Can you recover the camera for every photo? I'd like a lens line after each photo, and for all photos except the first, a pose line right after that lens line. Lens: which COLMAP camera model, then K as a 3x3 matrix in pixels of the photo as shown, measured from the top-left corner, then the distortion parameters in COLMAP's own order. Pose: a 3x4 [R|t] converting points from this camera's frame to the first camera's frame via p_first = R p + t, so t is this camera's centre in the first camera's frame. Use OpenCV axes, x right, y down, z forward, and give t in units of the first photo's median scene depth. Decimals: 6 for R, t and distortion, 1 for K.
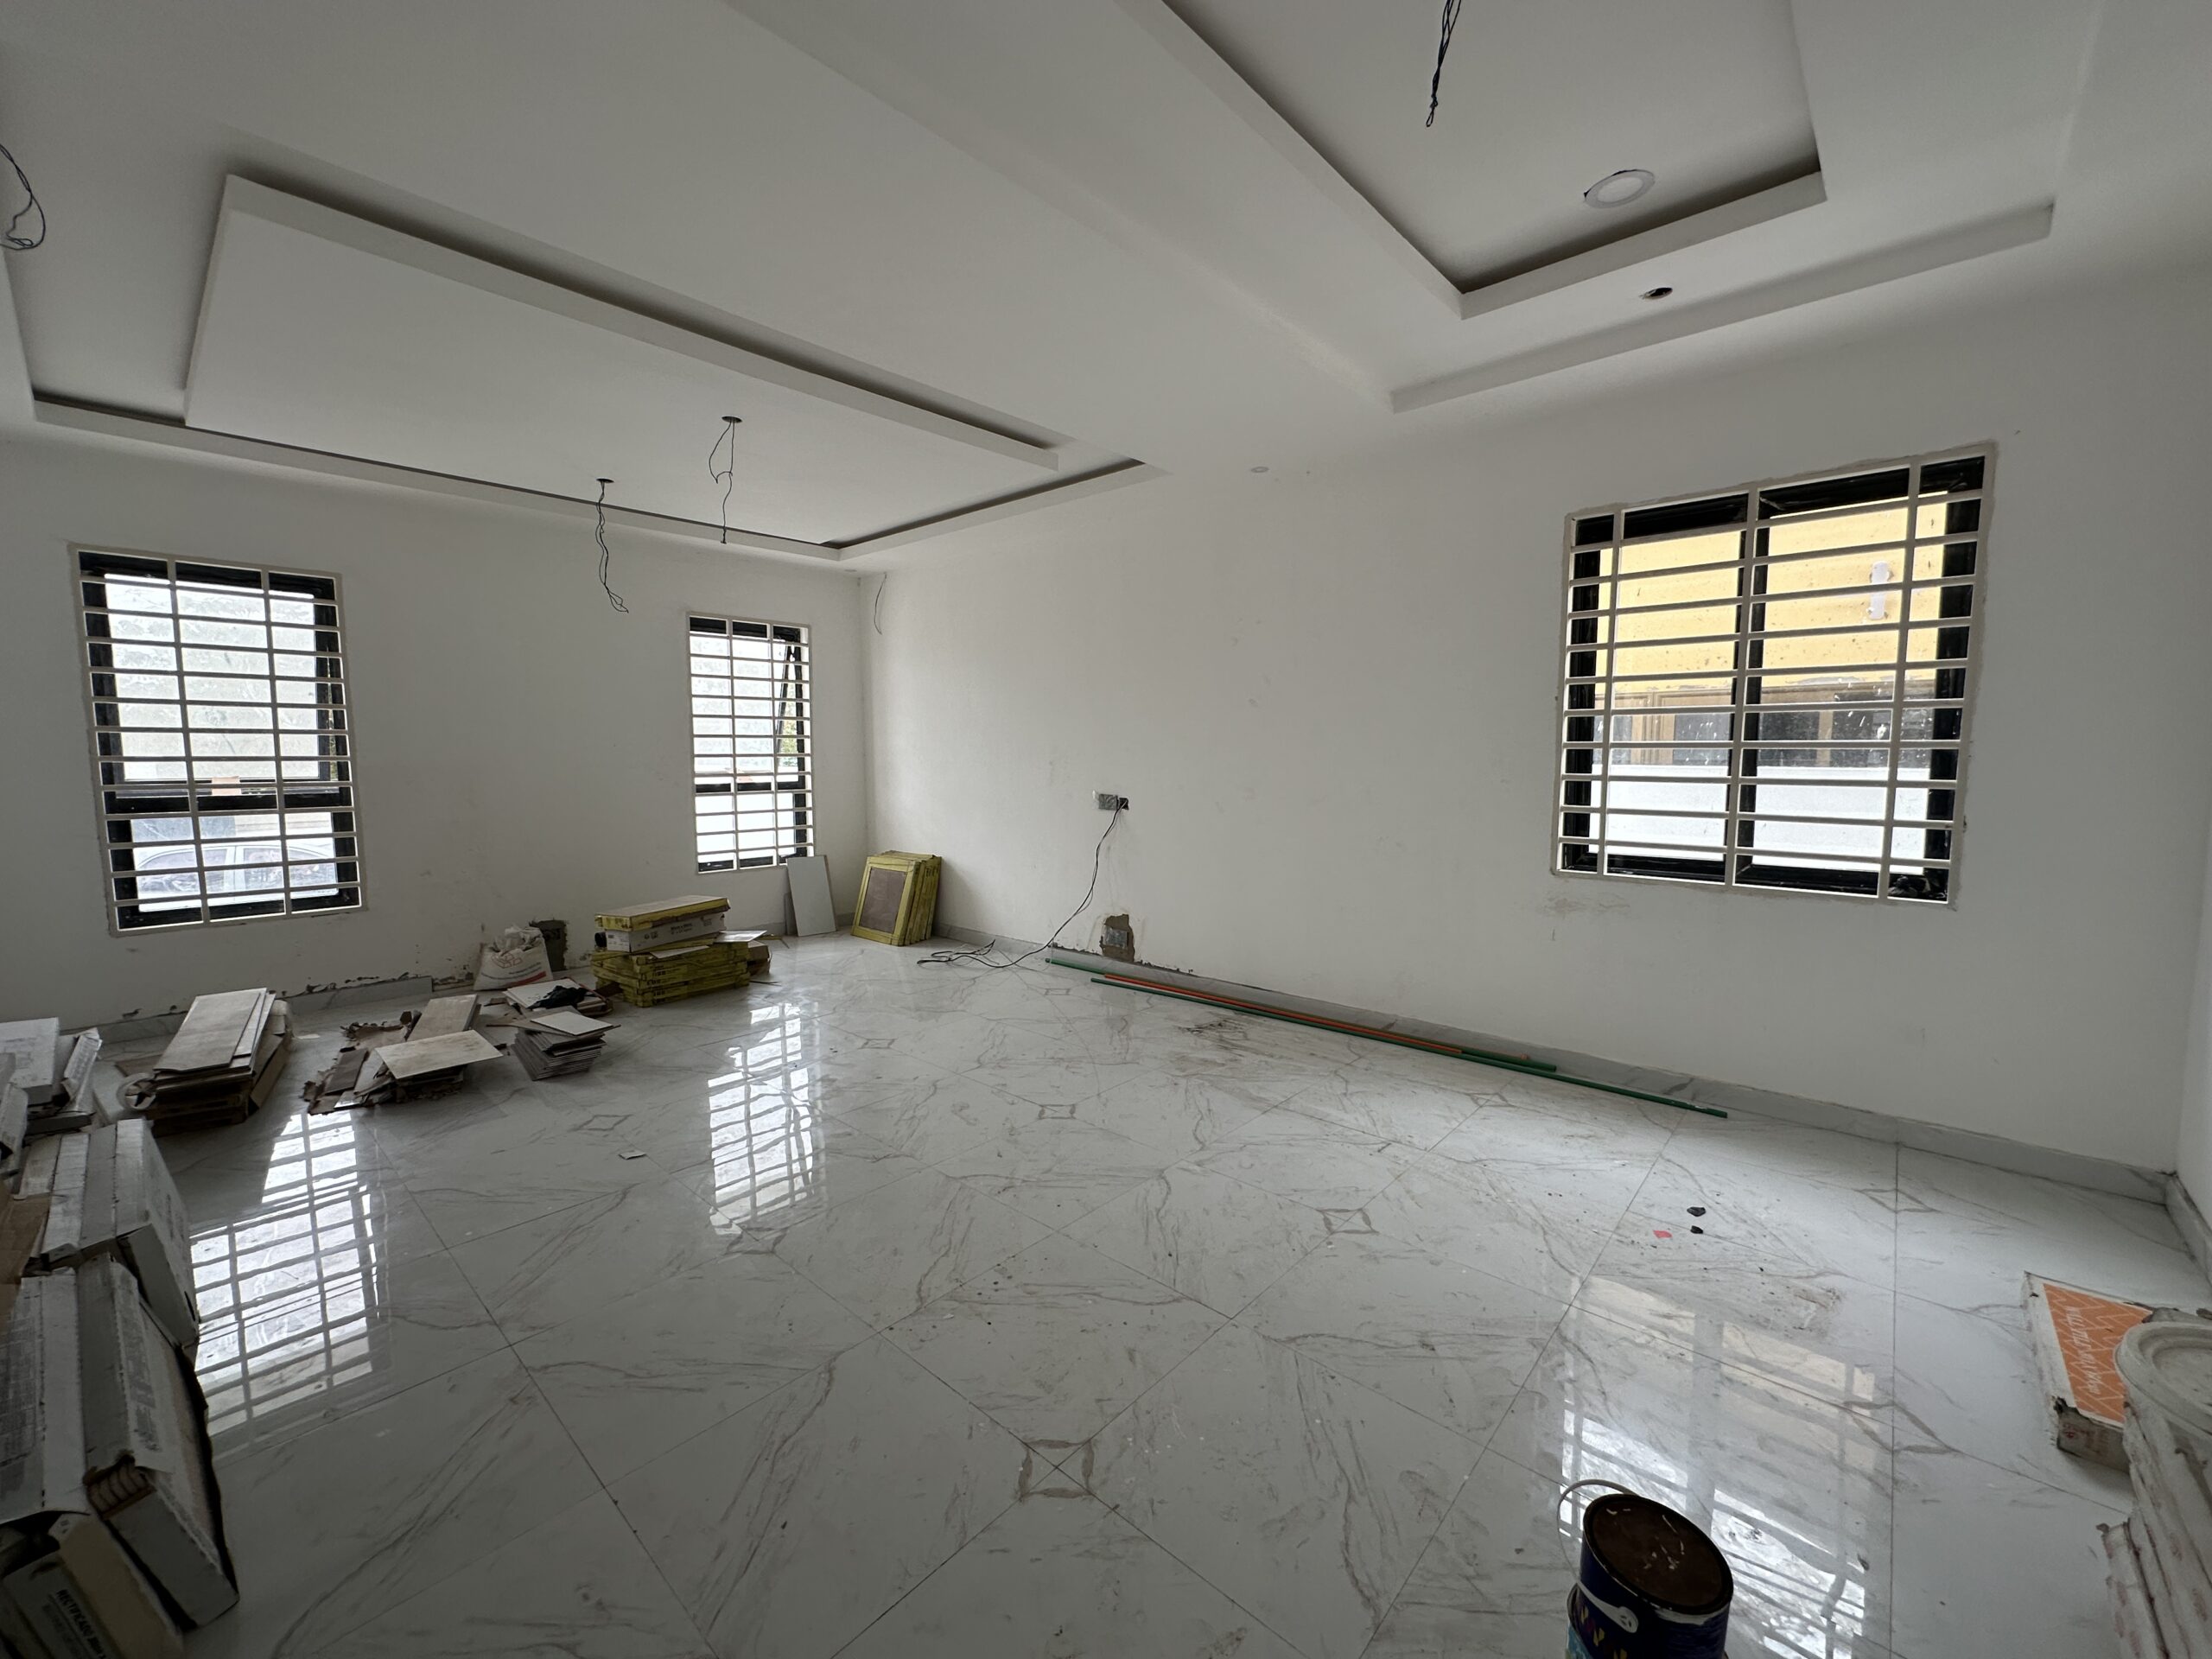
lens RADIAL K [[885.2, 0, 1105.1], [0, 885.2, 824.5], [0, 0, 1]] dist [-0.003664, 0.000861]
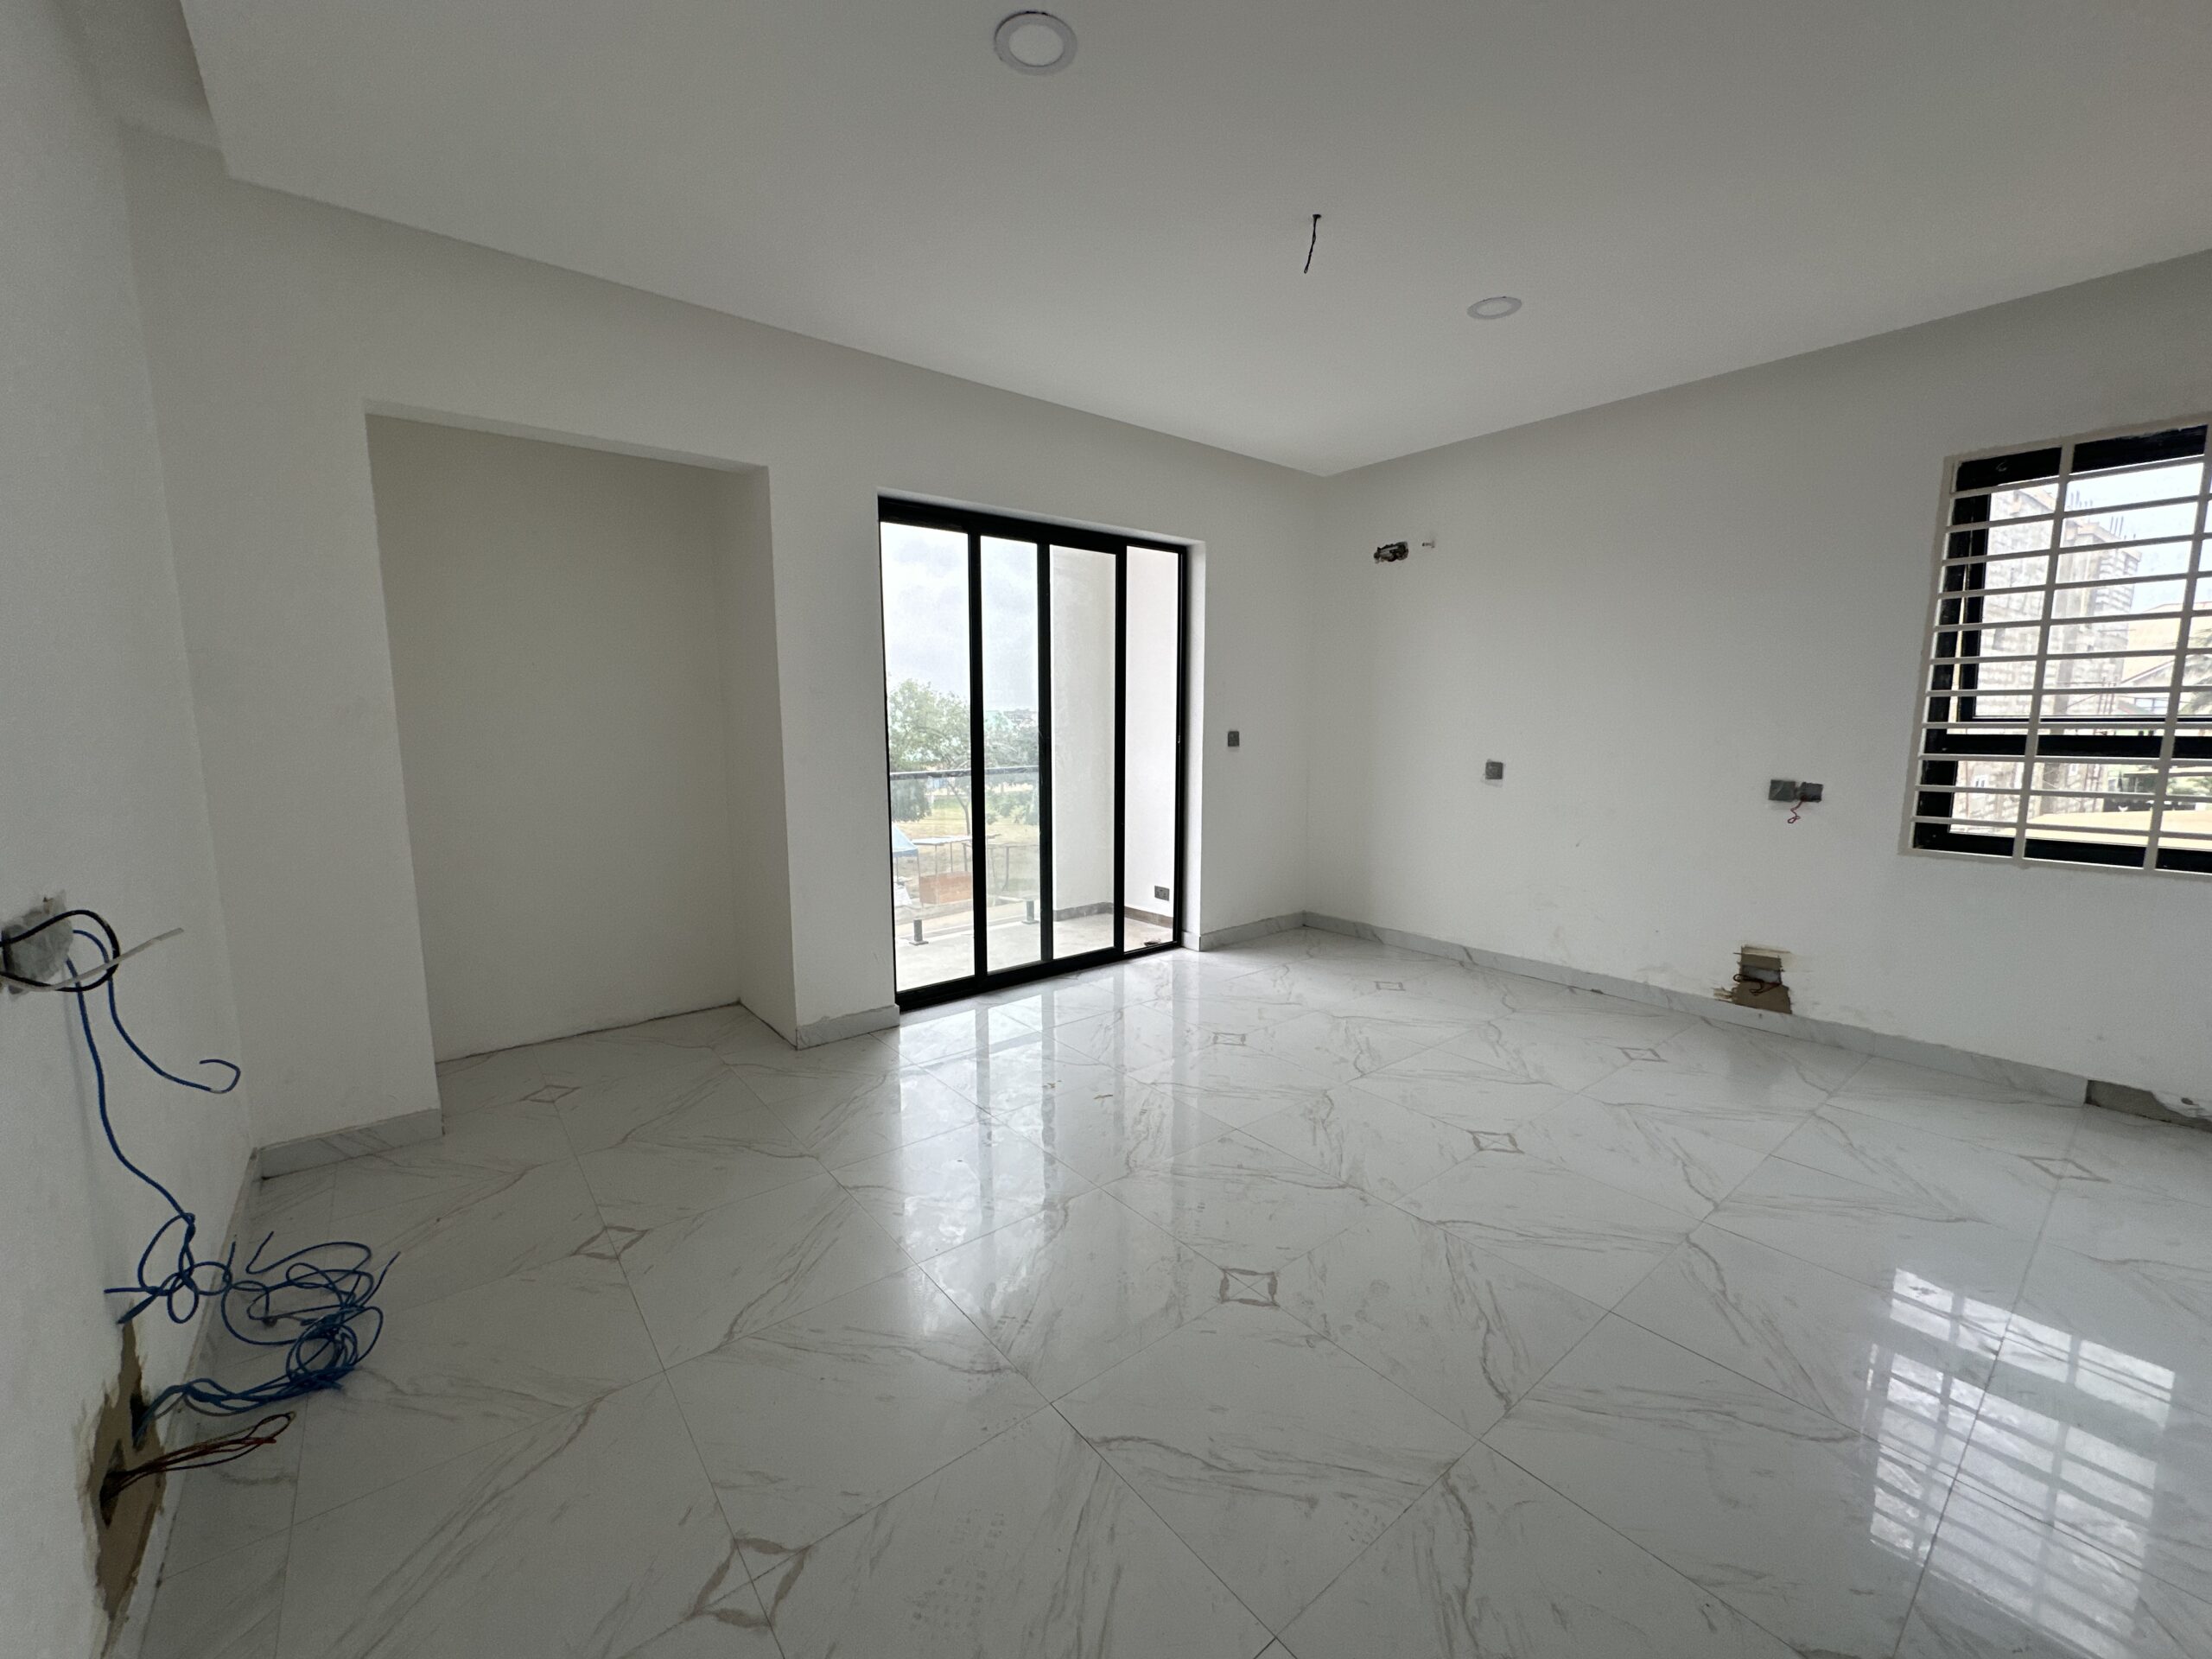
lens RADIAL K [[885.2, 0, 1104.5], [0, 885.2, 828.2], [0, 0, 1]] dist [-0.003664, 0.000861]
pose [[0.986524, 0.023682, -0.161892, -0.056192], [-0.016152, 0.998732, 0.047671, 0.002379], [0.162816, -0.044414, 0.985656, -0.222260]]
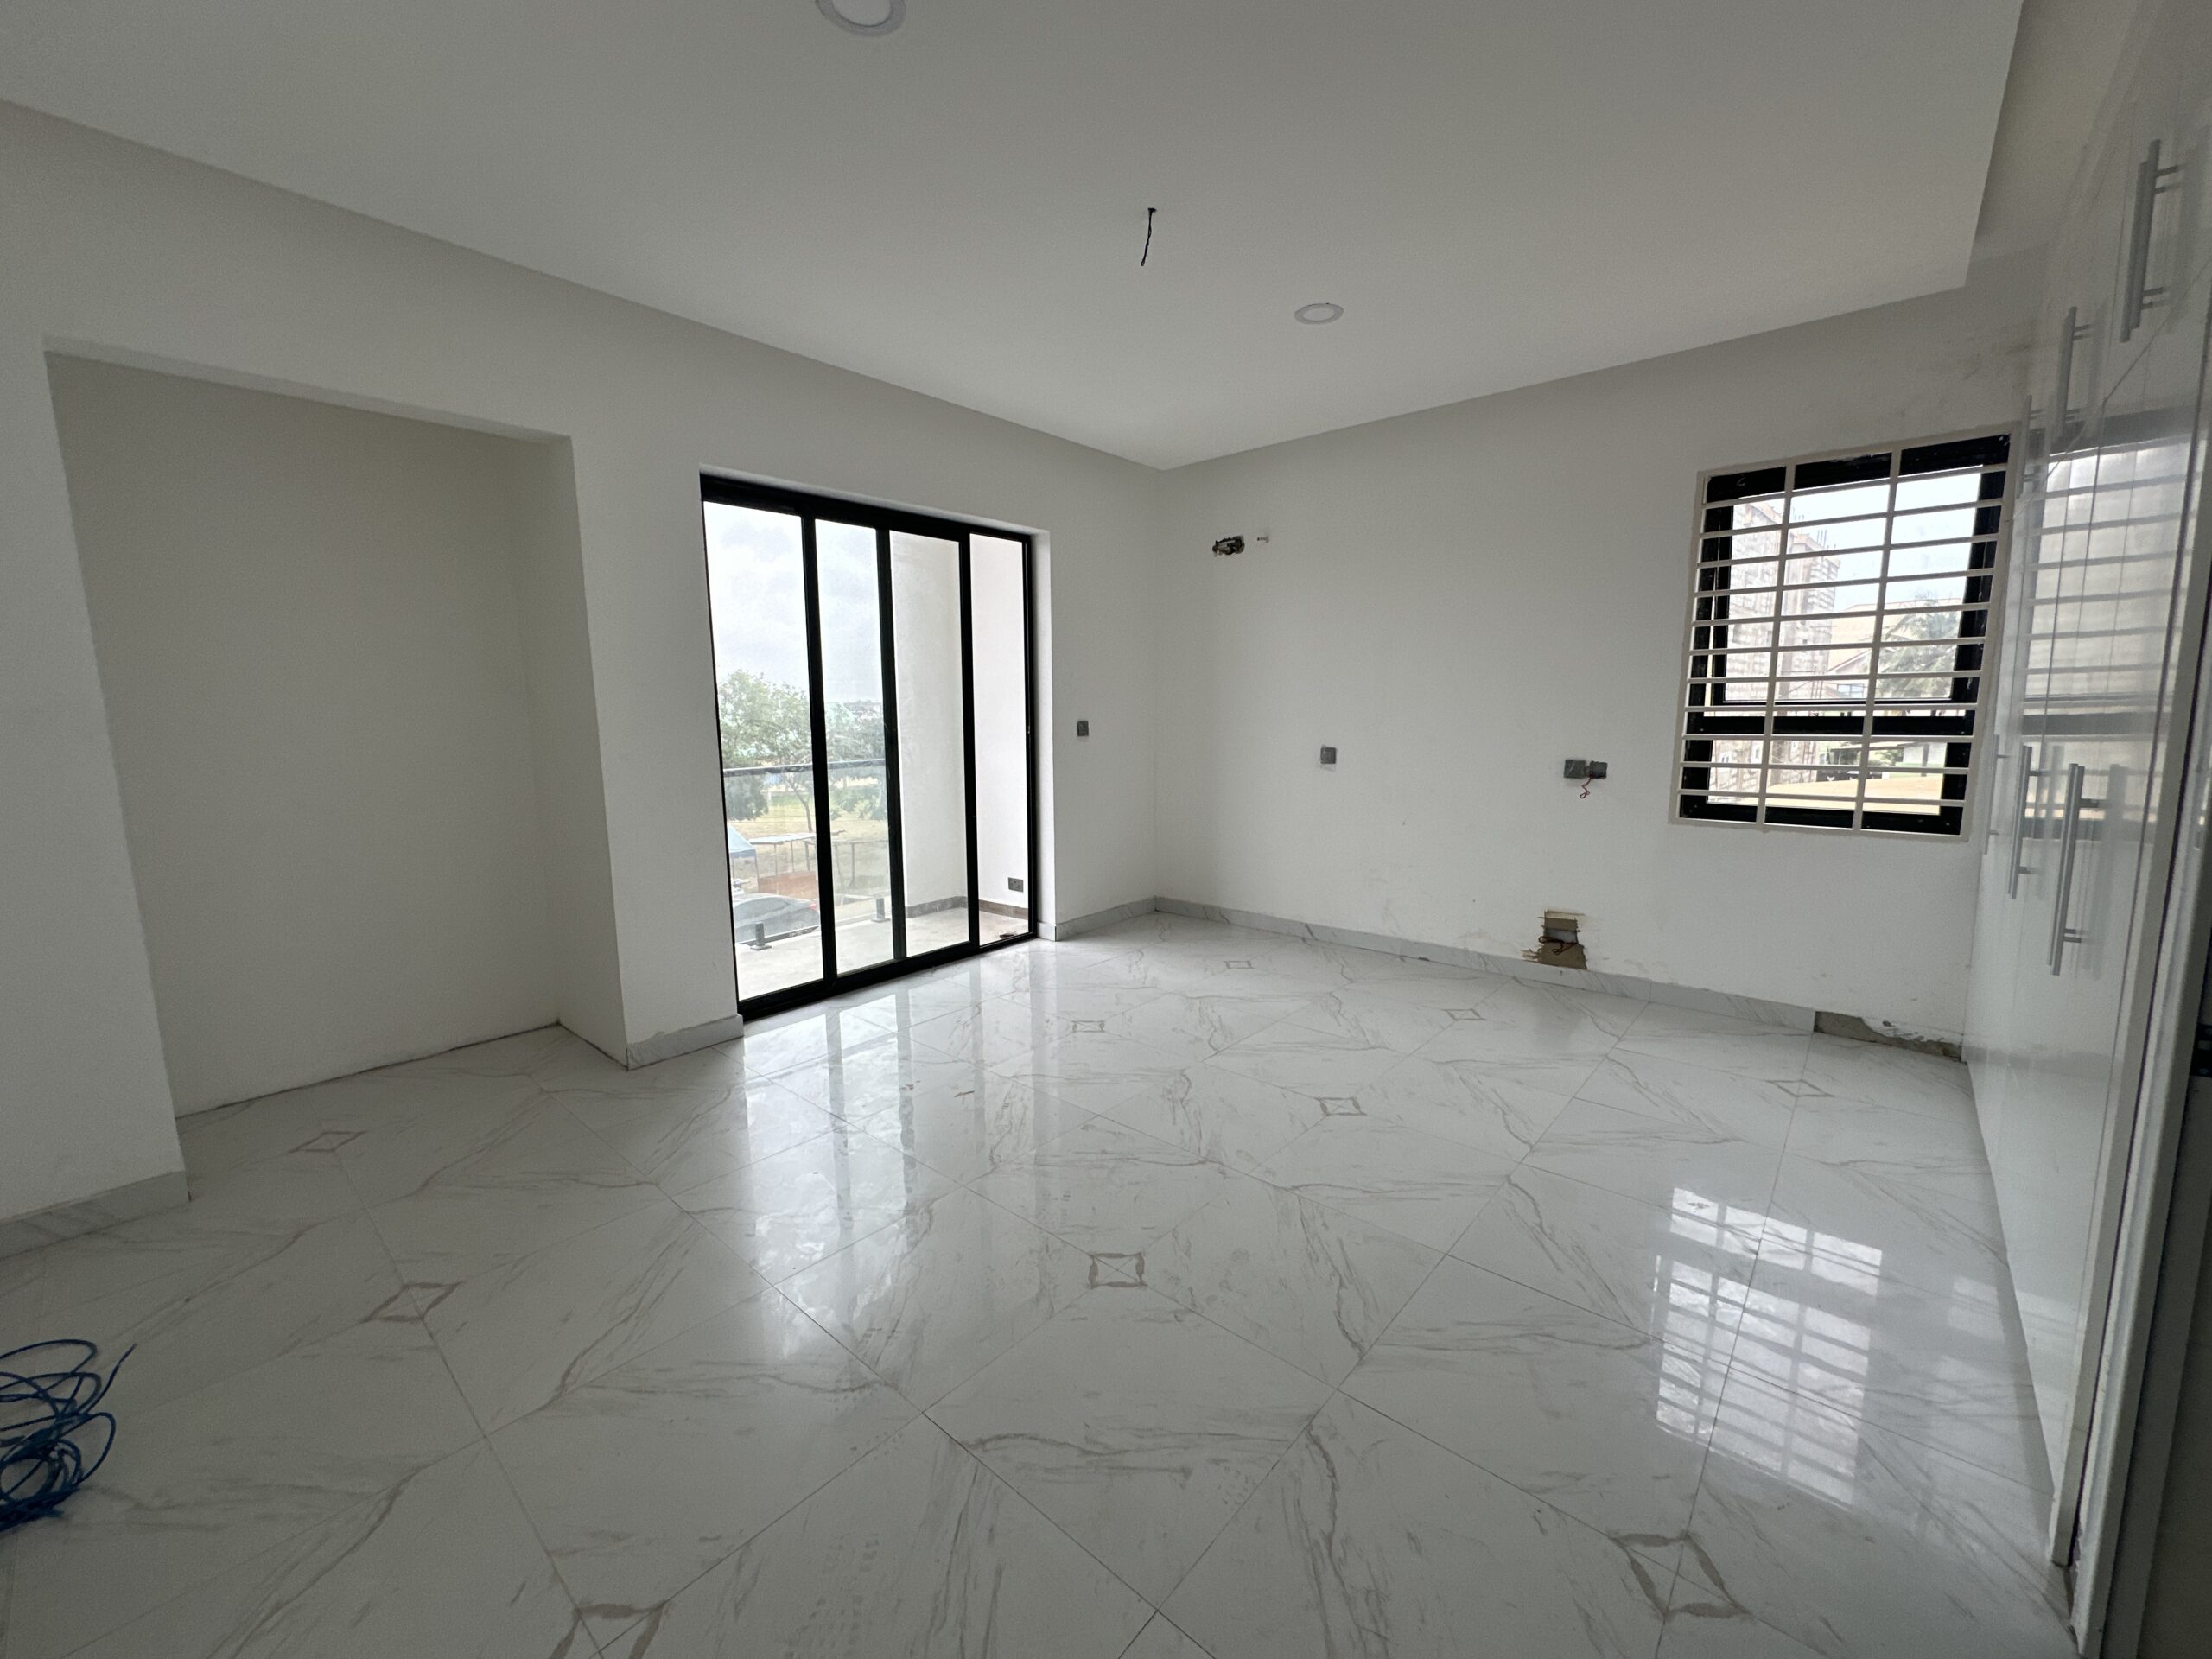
lens RADIAL K [[885.2, 0, 1104.8], [0, 885.2, 828.7], [0, 0, 1]] dist [-0.003664, 0.000861]
pose [[0.999961, -0.005820, 0.006638, -0.063093], [0.005425, 0.998301, 0.058022, 0.001862], [-0.006964, -0.057984, 0.998293, -0.215070]]
